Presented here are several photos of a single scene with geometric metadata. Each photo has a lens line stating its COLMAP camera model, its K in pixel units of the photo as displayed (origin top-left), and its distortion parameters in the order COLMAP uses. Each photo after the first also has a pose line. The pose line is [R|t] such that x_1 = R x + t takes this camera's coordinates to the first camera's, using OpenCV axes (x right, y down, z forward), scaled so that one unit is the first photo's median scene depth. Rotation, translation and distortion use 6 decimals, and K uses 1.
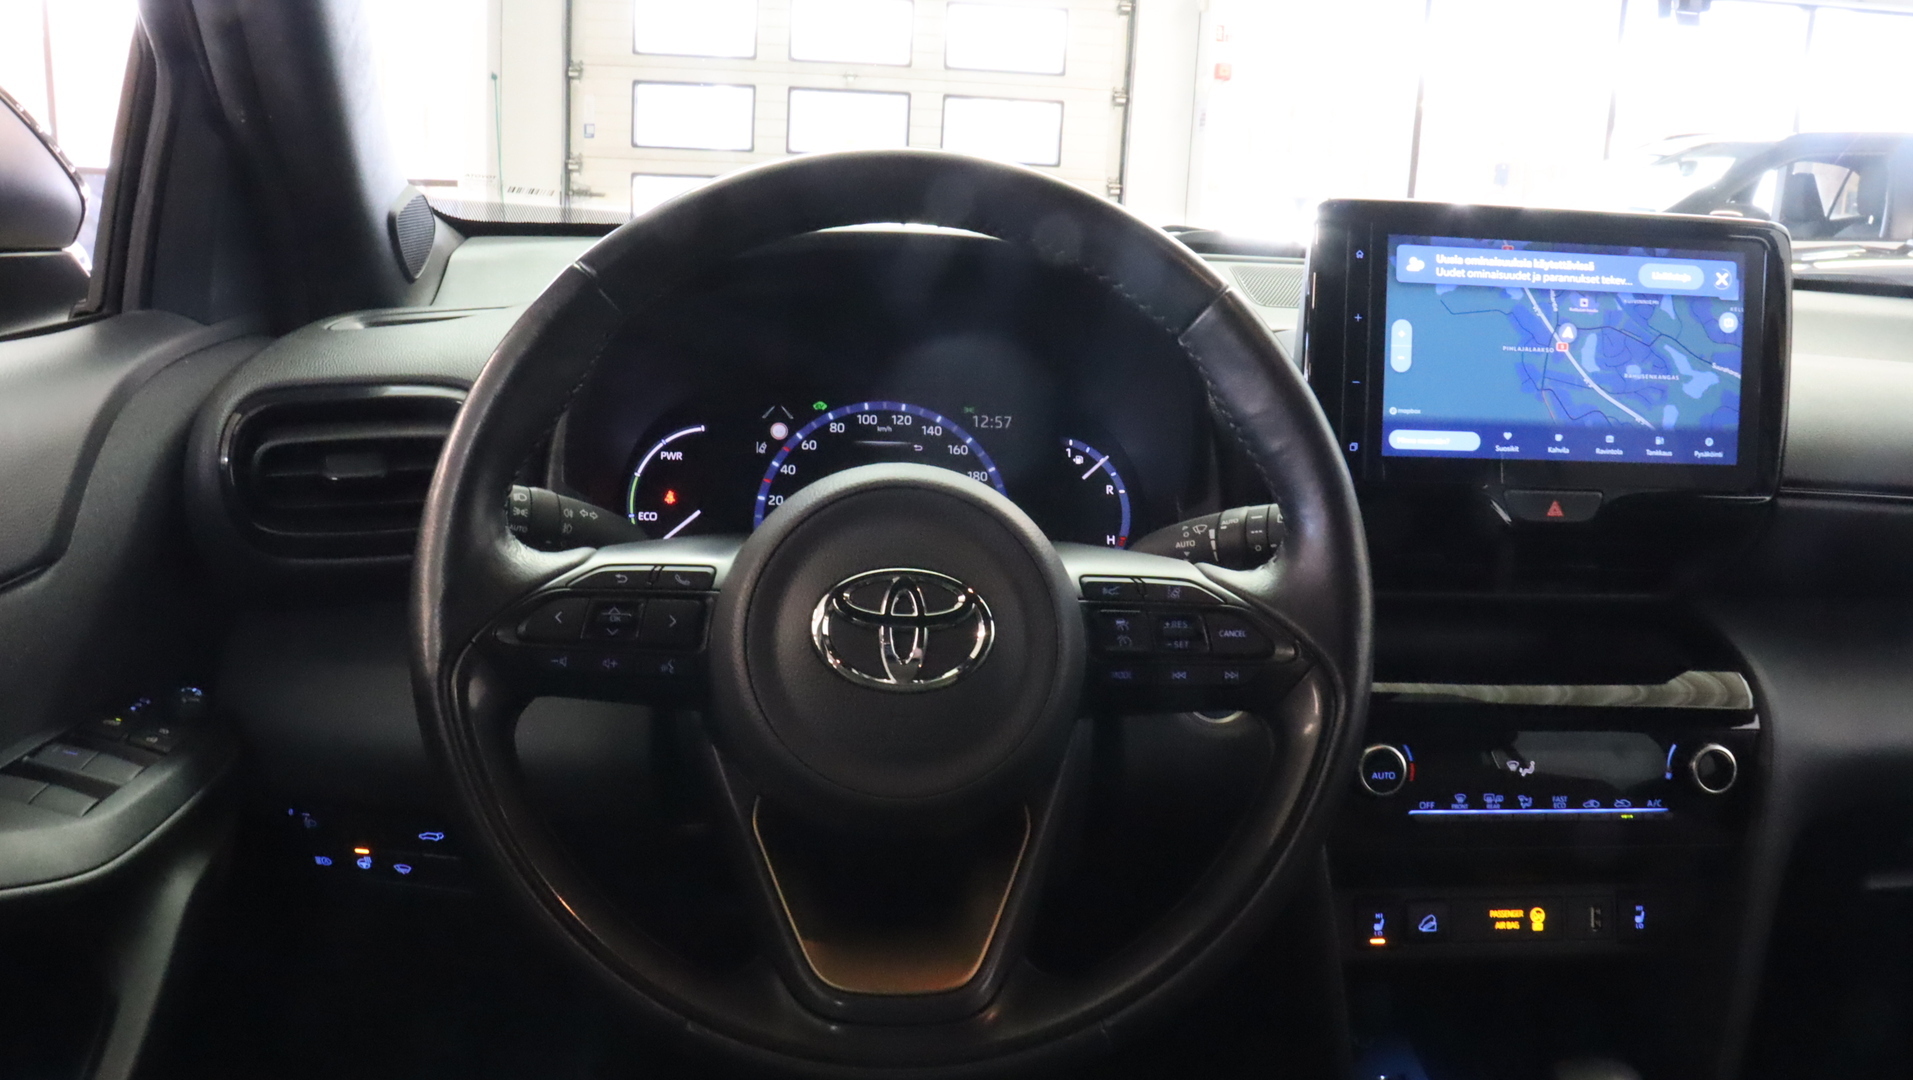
lens RADIAL K [[1578.4, 0, 956.5], [0, 1578.4, 540.0], [0, 0, 1]] dist [-0.177230, 0.156394]
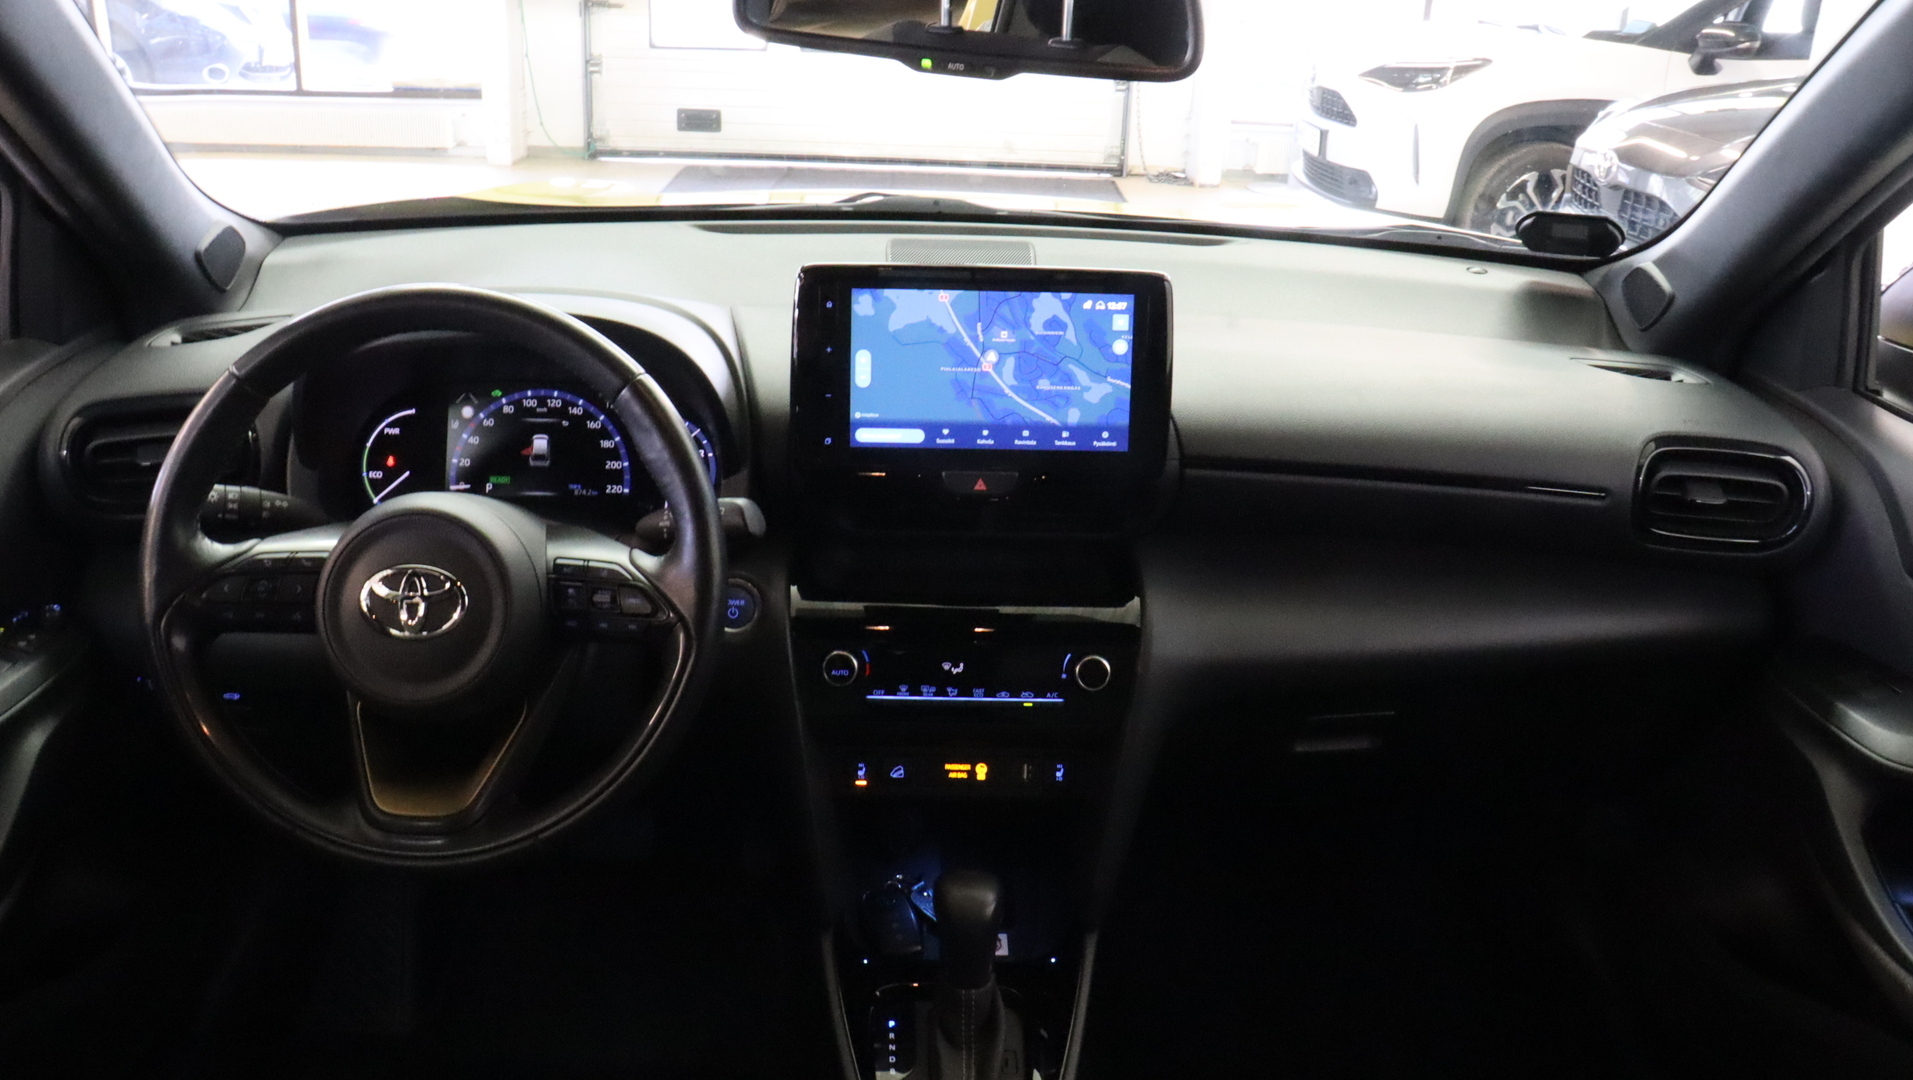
lens RADIAL K [[1578.4, 0, 956.5], [0, 1578.4, 540.0], [0, 0, 1]] dist [-0.177230, 0.156394]
pose [[0.999007, 0.010665, -0.043260, 0.426324], [-0.004574, 0.990349, 0.138517, -0.166211], [0.044320, -0.138182, 0.989415, -0.407887]]
